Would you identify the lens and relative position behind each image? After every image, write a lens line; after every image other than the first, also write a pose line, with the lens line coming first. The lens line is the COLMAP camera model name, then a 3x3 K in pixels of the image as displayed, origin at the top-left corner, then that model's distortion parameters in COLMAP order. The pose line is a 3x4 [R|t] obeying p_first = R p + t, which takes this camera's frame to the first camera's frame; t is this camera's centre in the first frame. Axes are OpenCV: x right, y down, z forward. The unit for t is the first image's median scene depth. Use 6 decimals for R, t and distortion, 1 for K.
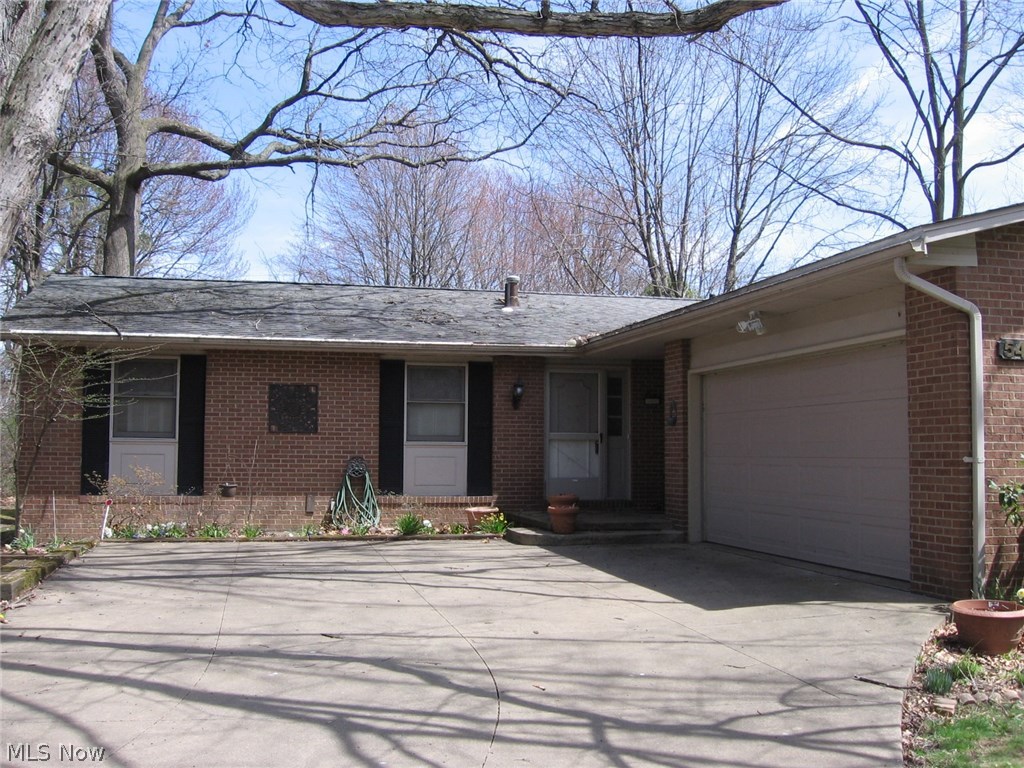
lens RADIAL K [[1059.0, 0, 512.0], [0, 1059.0, 384.0], [0, 0, 1]] dist [-0.122513, 0.020679]
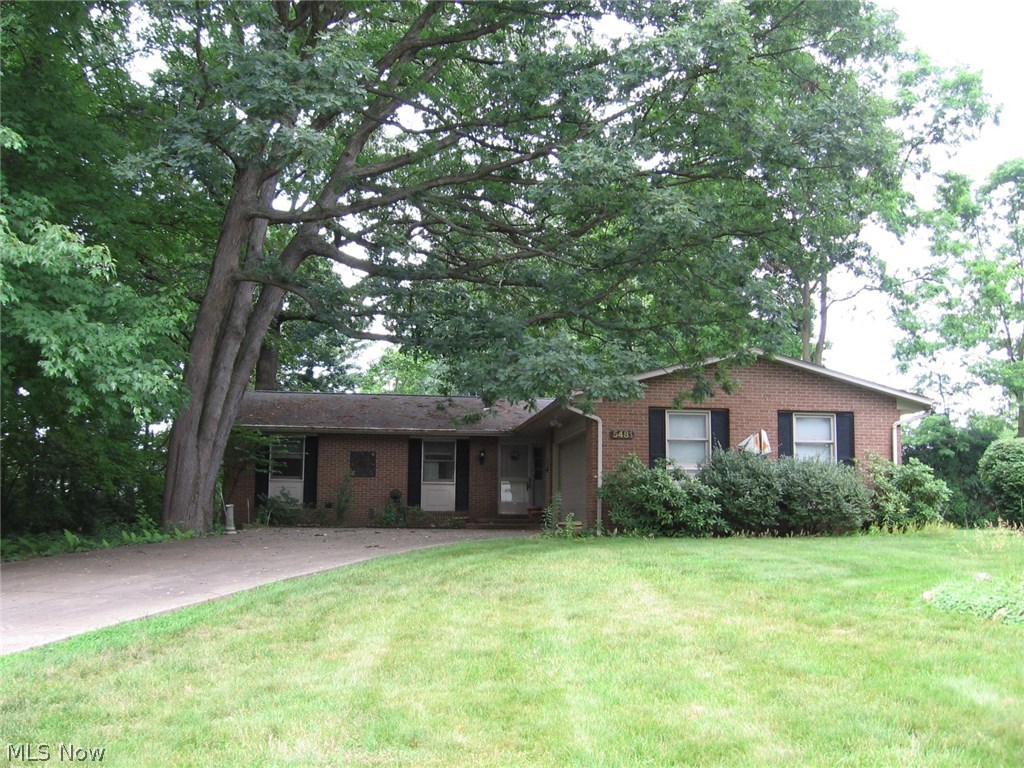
lens RADIAL K [[1043.9, 0, 512.0], [0, 1043.9, 384.0], [0, 0, 1]] dist [-0.101874, 0.000796]
pose [[0.994486, -0.010903, -0.104297, 0.256558], [0.003528, 0.997496, -0.070637, 0.012384], [0.104806, 0.069880, 0.992035, -0.846875]]
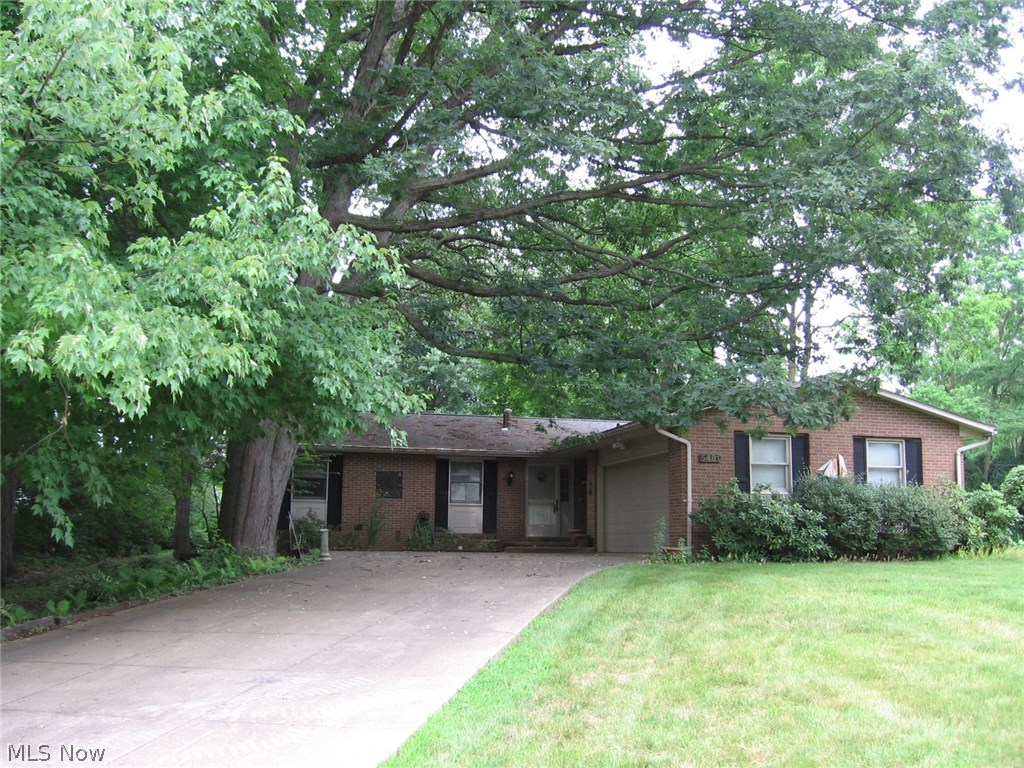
lens RADIAL K [[1059.0, 0, 512.0], [0, 1059.0, 384.0], [0, 0, 1]] dist [-0.122513, 0.020679]
pose [[0.999898, 0.007340, 0.012244, -0.015924], [-0.006255, 0.996242, -0.086383, 0.006156], [-0.012832, 0.086298, 0.996187, -0.844214]]
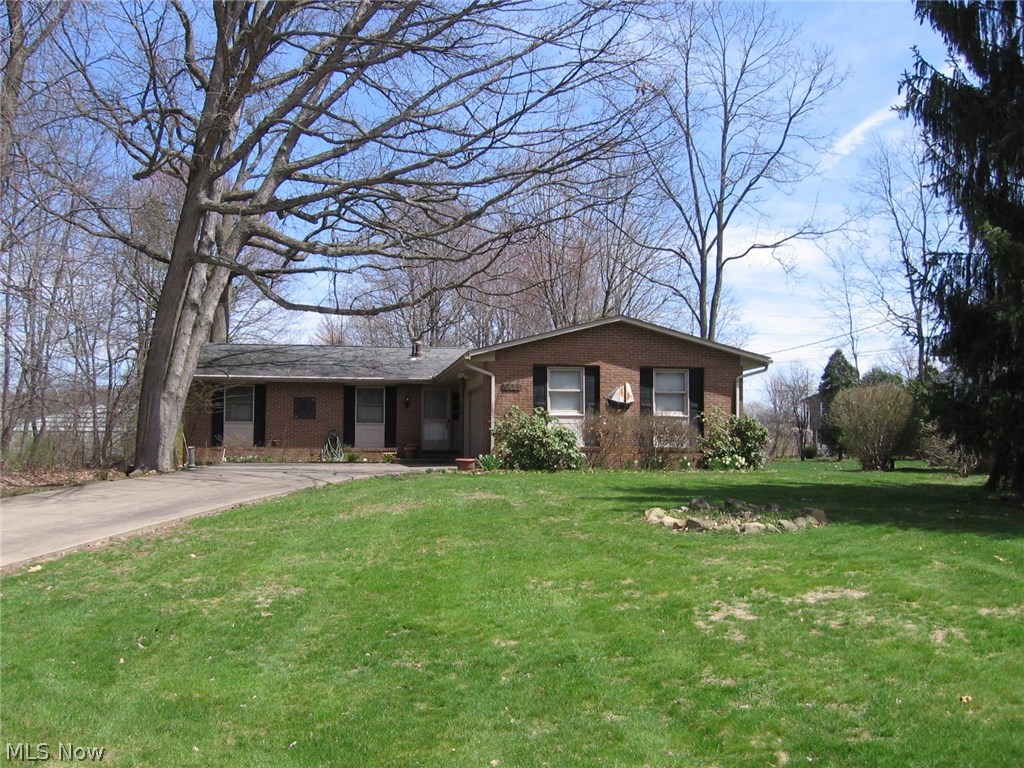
lens RADIAL K [[1059.0, 0, 512.0], [0, 1059.0, 384.0], [0, 0, 1]] dist [-0.122513, 0.020679]
pose [[0.997546, -0.006568, -0.069712, 0.376644], [0.006310, 0.999972, -0.003914, -0.015716], [0.069735, 0.003464, 0.997560, -1.165329]]
